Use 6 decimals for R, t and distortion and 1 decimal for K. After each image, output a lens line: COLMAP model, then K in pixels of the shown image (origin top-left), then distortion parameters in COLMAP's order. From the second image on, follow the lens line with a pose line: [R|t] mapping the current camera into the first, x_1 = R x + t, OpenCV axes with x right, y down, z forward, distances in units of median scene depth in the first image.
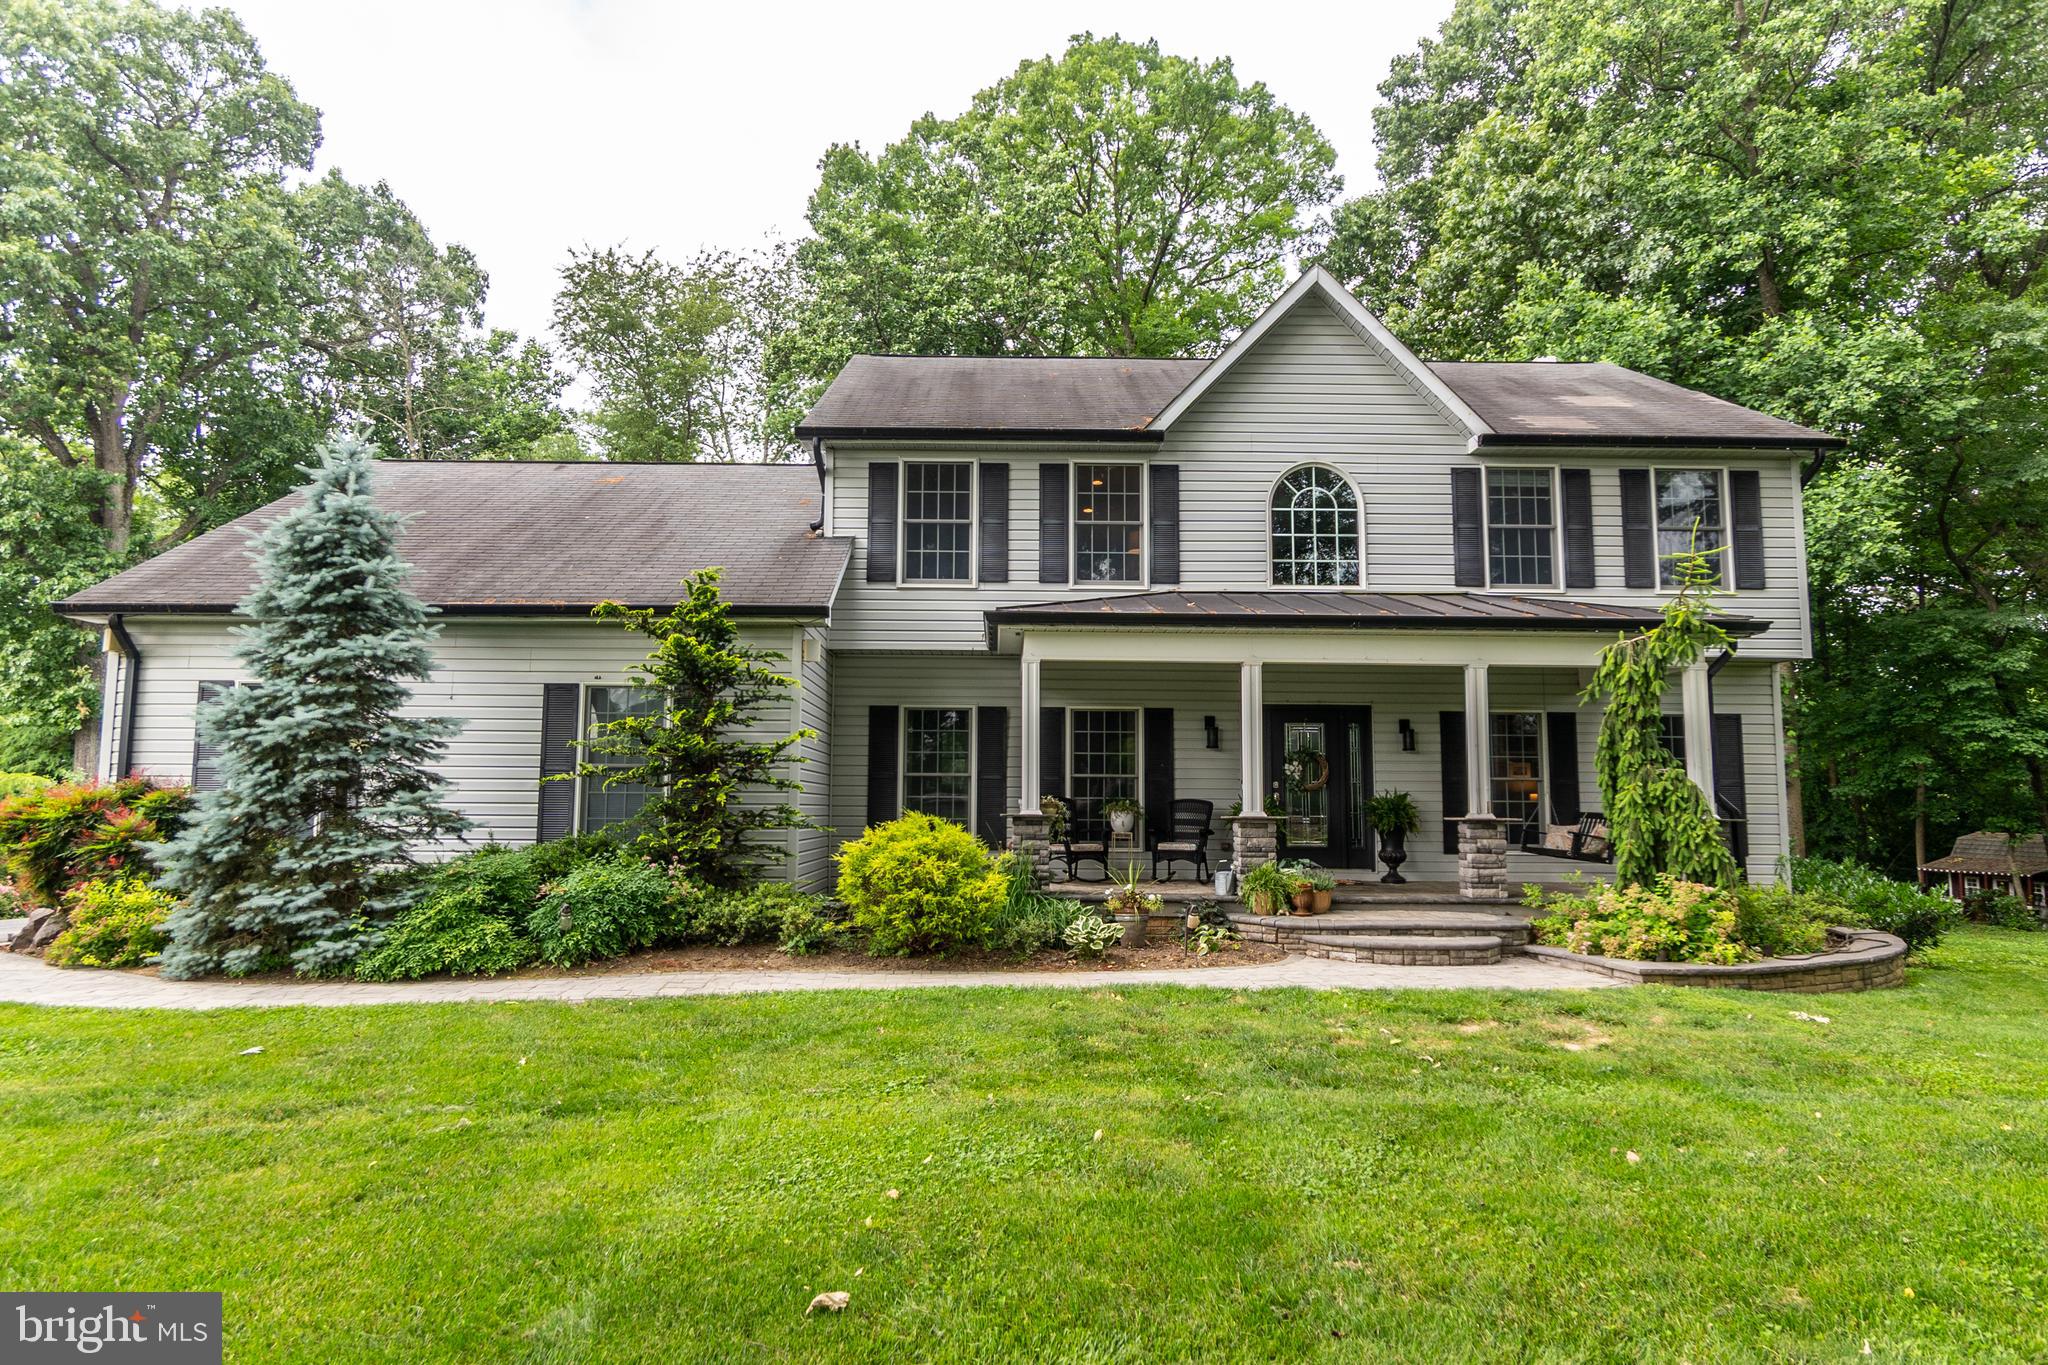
lens RADIAL K [[1145.7, 0, 1023.9], [0, 1145.7, 686.0], [0, 0, 1]] dist [-0.003283, 0.004246]
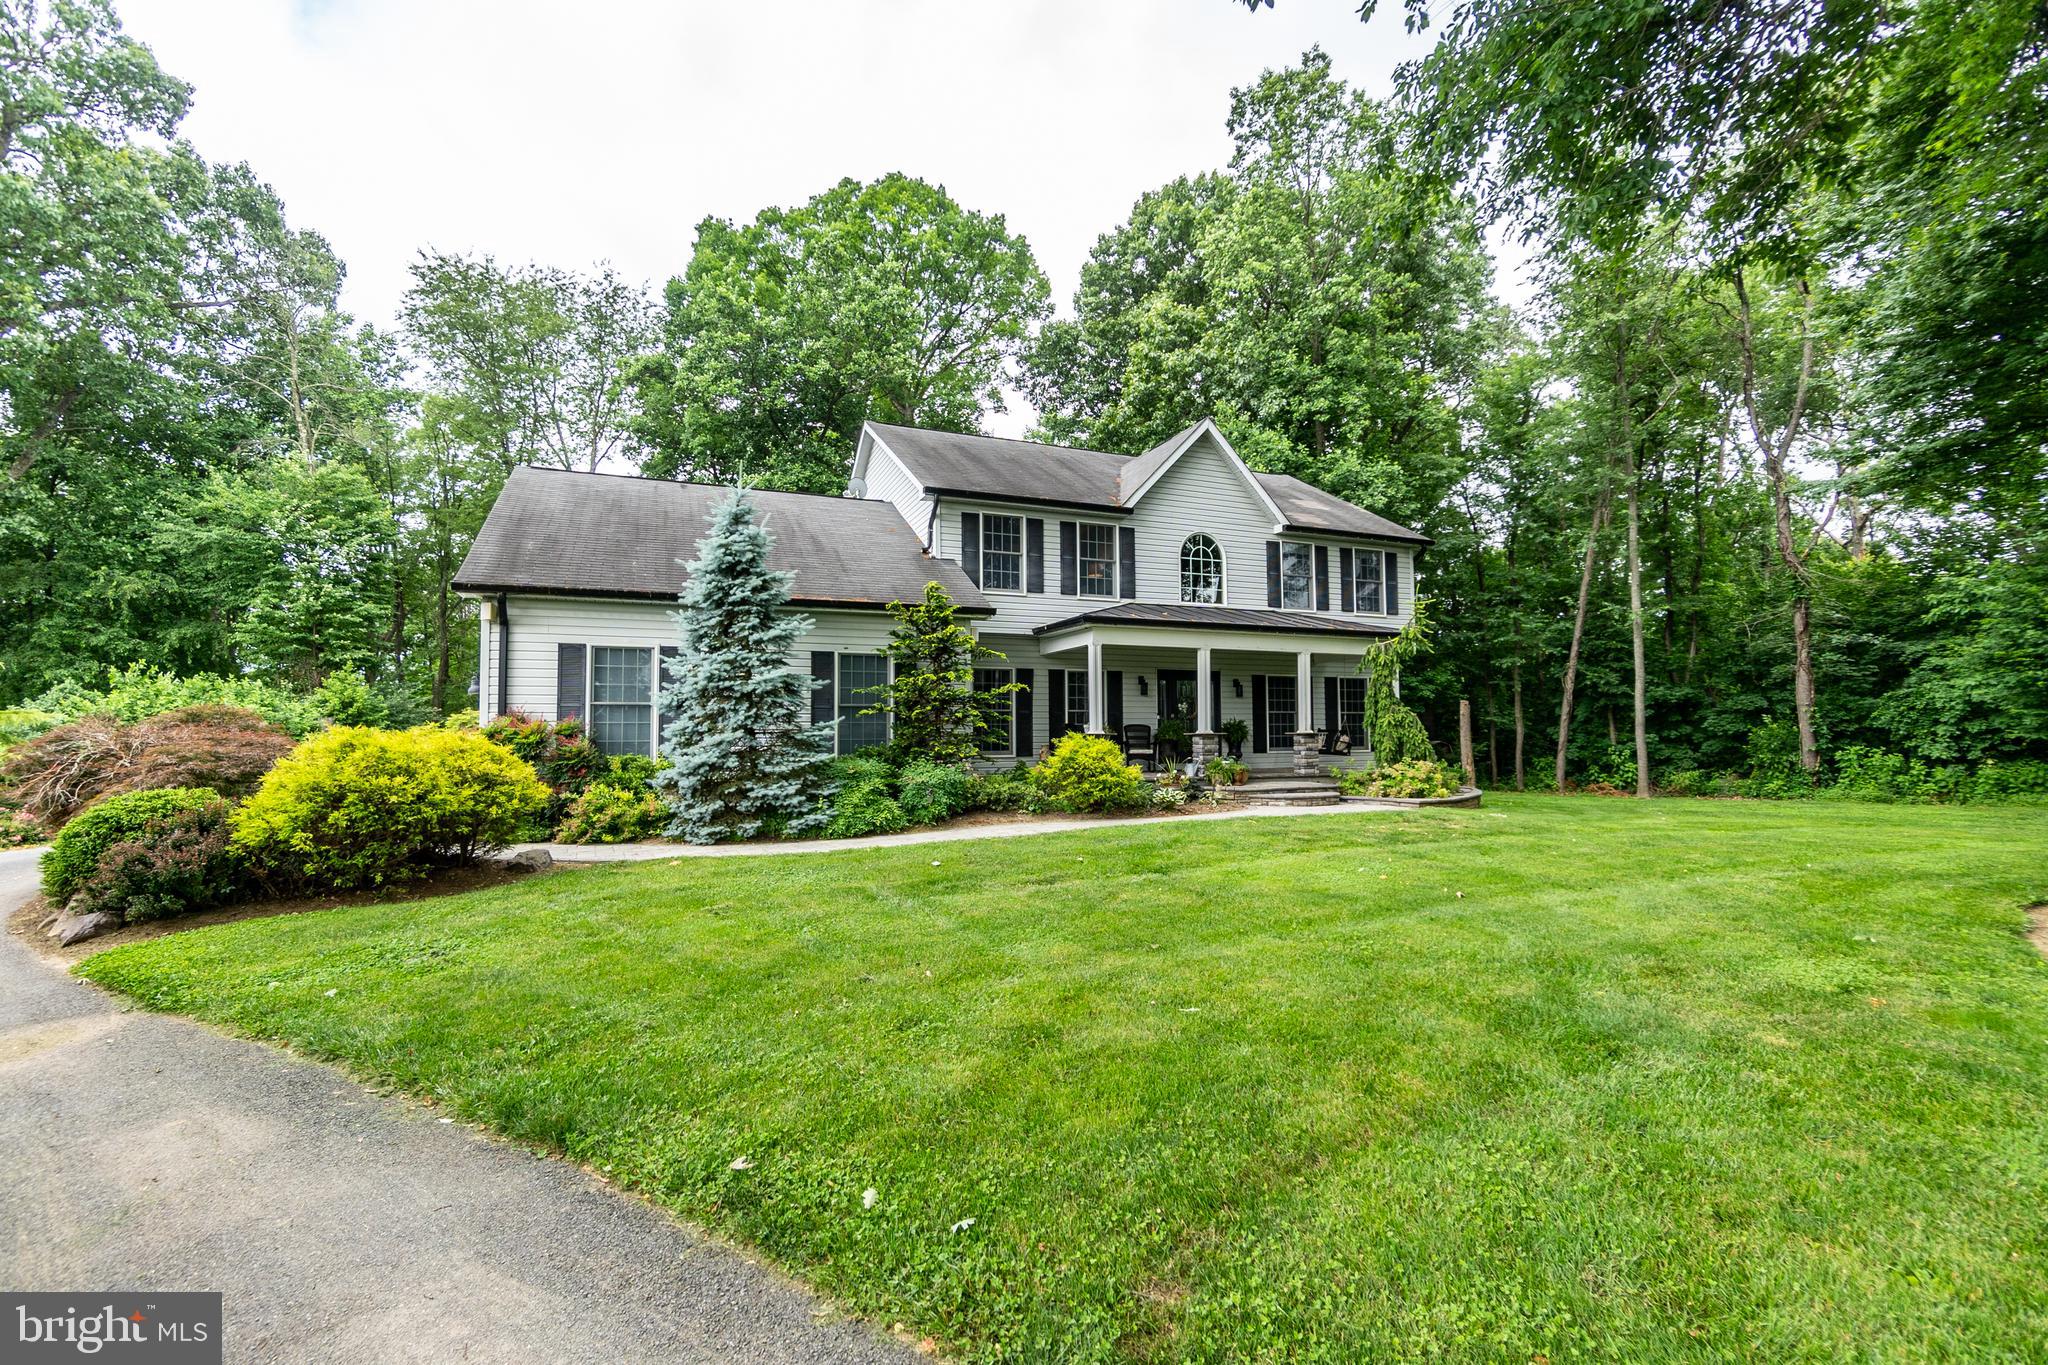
lens RADIAL K [[884.7, 0, 1022.6], [0, 884.7, 678.4], [0, 0, 1]] dist [-0.006473, 0.000081]
pose [[0.928114, 0.011365, 0.372123, -0.503151], [-0.026321, 0.999036, 0.035135, -0.012467], [-0.371365, -0.042404, 0.927518, -0.161046]]
